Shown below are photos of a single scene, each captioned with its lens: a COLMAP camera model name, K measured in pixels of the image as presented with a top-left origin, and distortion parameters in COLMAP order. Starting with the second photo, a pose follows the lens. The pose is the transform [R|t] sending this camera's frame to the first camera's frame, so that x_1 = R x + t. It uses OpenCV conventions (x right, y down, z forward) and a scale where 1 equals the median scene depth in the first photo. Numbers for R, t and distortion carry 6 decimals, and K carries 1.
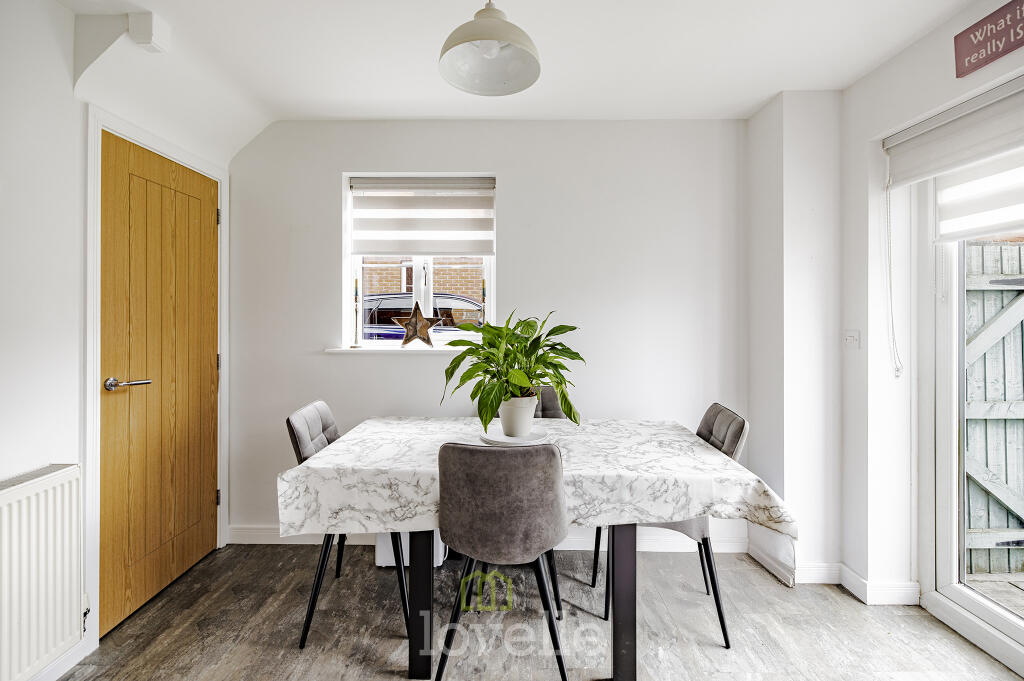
lens RADIAL K [[443.1, 0, 497.8], [0, 443.1, 312.9], [0, 0, 1]] dist [0.003384, -0.000079]
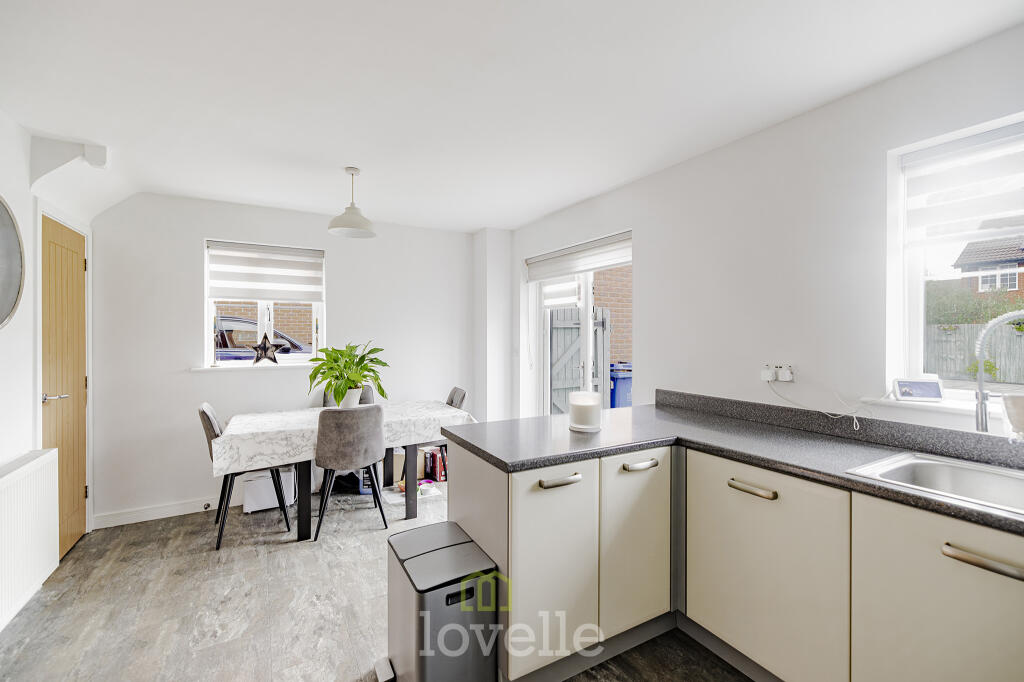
lens RADIAL K [[443.1, 0, 510.5], [0, 443.1, 334.2], [0, 0, 1]] dist [0.003384, -0.000079]
pose [[0.858133, -0.003509, 0.513416, -0.253528], [-0.002008, 0.999946, 0.010192, -0.039632], [-0.513424, -0.009777, 0.858079, -0.675926]]
